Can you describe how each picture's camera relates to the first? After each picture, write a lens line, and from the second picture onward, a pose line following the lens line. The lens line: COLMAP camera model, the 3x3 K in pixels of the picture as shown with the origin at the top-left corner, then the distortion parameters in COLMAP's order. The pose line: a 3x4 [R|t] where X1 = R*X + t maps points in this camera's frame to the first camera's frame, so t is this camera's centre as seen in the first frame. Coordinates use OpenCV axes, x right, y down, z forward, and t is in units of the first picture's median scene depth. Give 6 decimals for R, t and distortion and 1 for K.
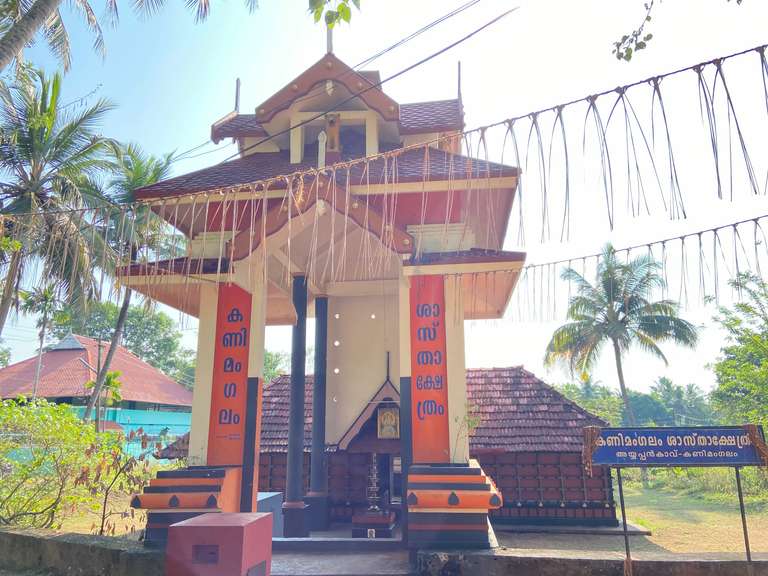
lens RADIAL K [[572.9, 0, 391.6], [0, 572.9, 294.8], [0, 0, 1]] dist [0.137119, -0.176997]
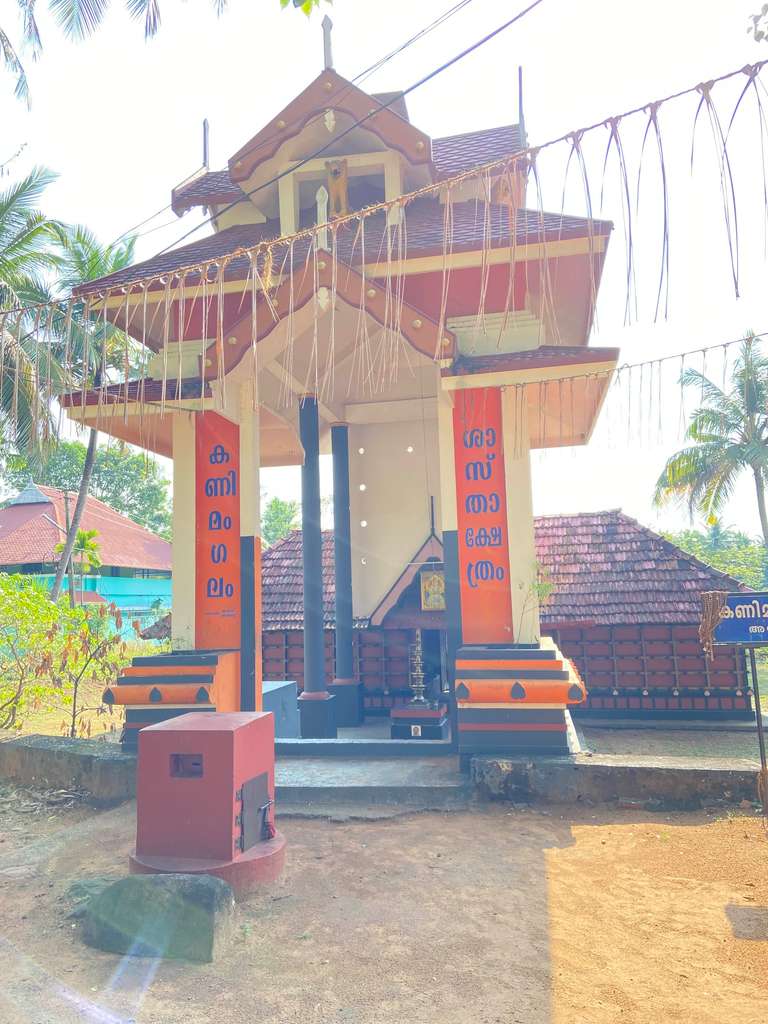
lens RADIAL K [[765.3, 0, 371.6], [0, 765.3, 506.7], [0, 0, 1]] dist [0.131664, -0.166064]
pose [[0.995110, -0.030718, -0.093872, 0.009275], [0.041052, 0.993059, 0.110219, 0.000571], [0.089835, -0.113533, 0.989464, 0.015308]]
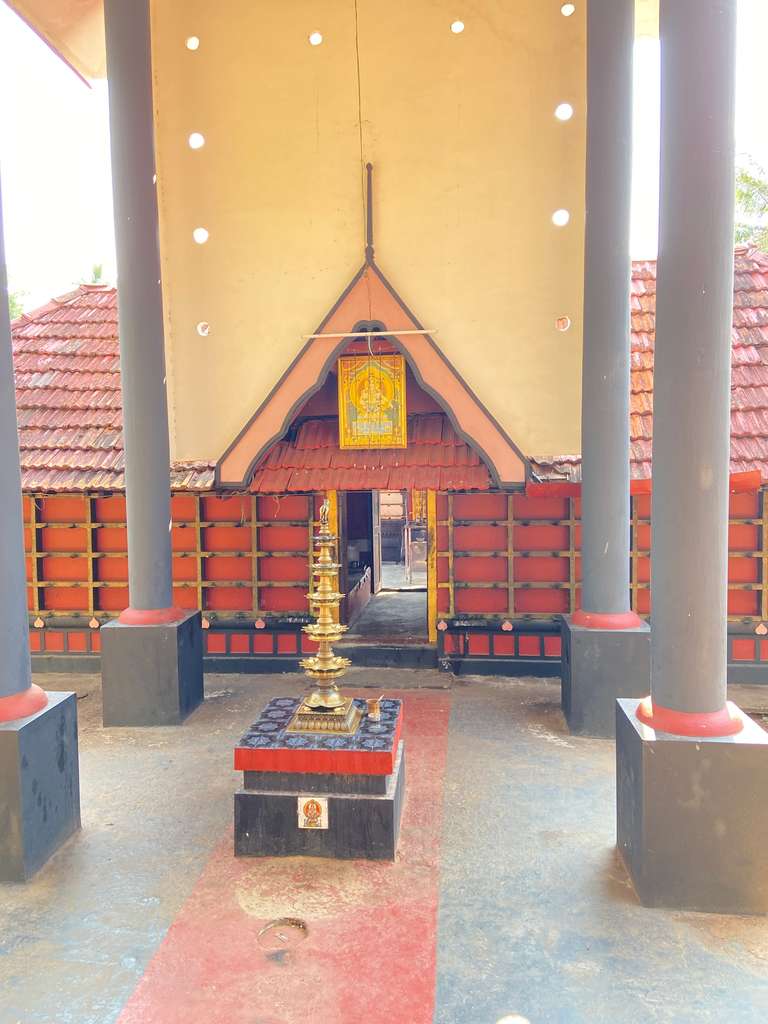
lens RADIAL K [[765.3, 0, 371.6], [0, 765.3, 506.7], [0, 0, 1]] dist [0.131664, -0.166064]
pose [[0.999959, -0.007336, 0.005279, -0.008524], [0.005375, 0.952300, 0.305117, 0.149412], [-0.007266, -0.305076, 0.952300, 0.582940]]
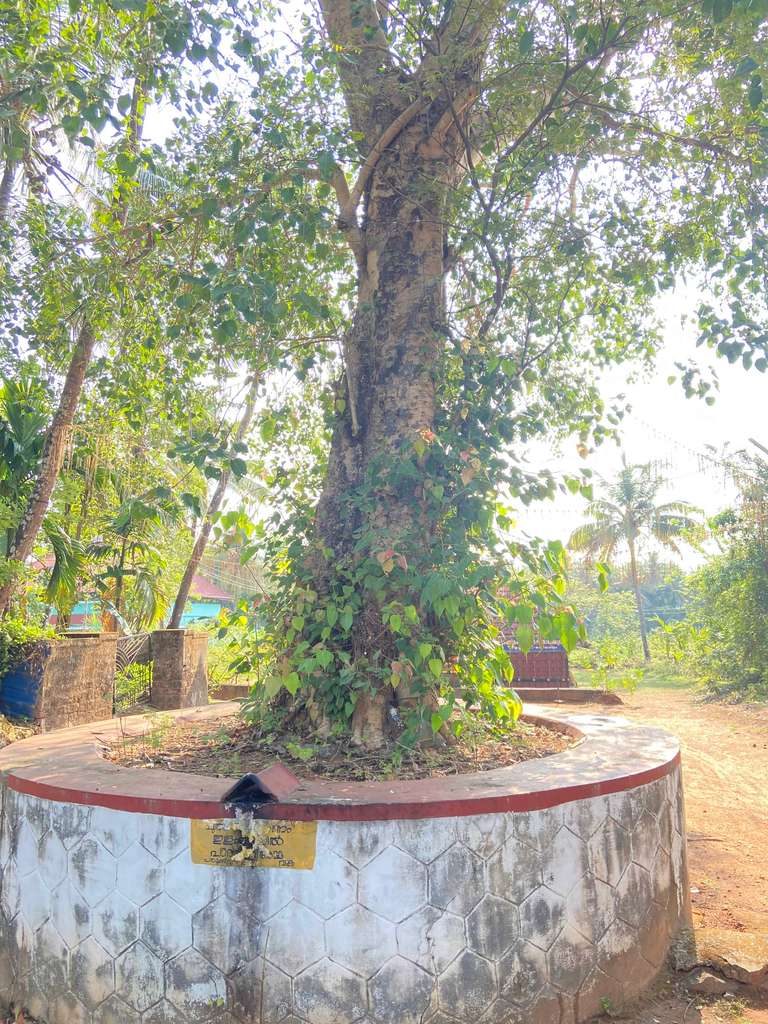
lens RADIAL K [[763.8, 0, 386.1], [0, 763.8, 516.5], [0, 0, 1]] dist [0.137119, -0.176997]
pose [[0.999101, -0.011018, -0.040943, 0.002501], [0.015213, 0.994501, 0.103612, -0.253759], [0.039576, -0.104142, 0.993775, -0.895657]]
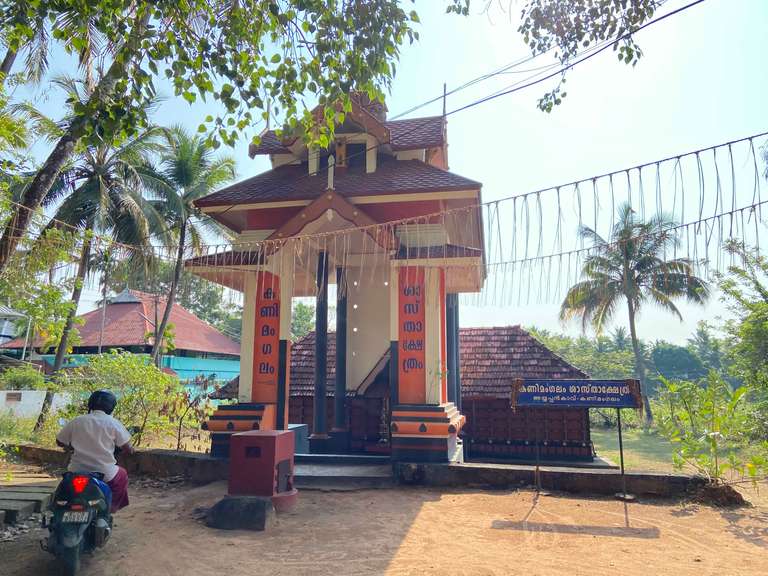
lens RADIAL K [[574.0, 0, 377.0], [0, 574.0, 286.4], [0, 0, 1]] dist [0.131664, -0.166064]
pose [[0.996371, -0.000310, -0.085112, 0.051955], [0.006380, 0.997452, 0.071056, -0.041898], [0.084873, -0.071341, 0.993835, -0.173169]]
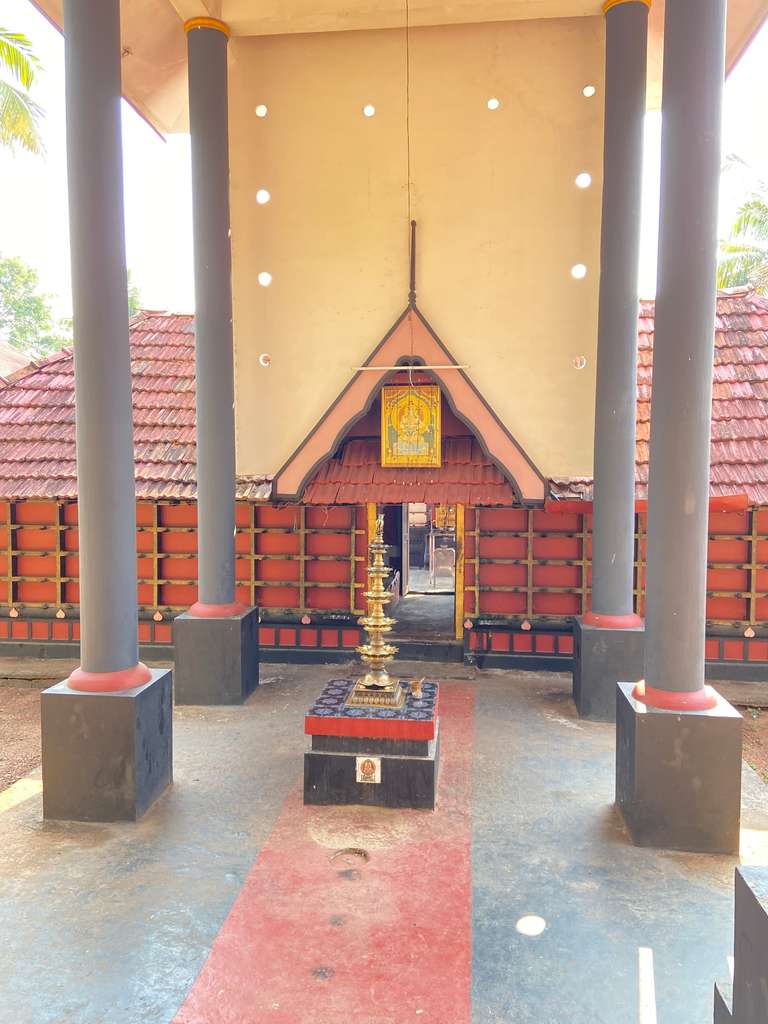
lens RADIAL K [[765.8, 0, 389.7], [0, 765.8, 507.4], [0, 0, 1]] dist [0.131718, -0.172666]
pose [[0.999889, 0.011768, 0.009106, -0.023145], [-0.013962, 0.953610, 0.300720, 0.126884], [-0.005145, -0.300814, 0.953669, 0.527102]]
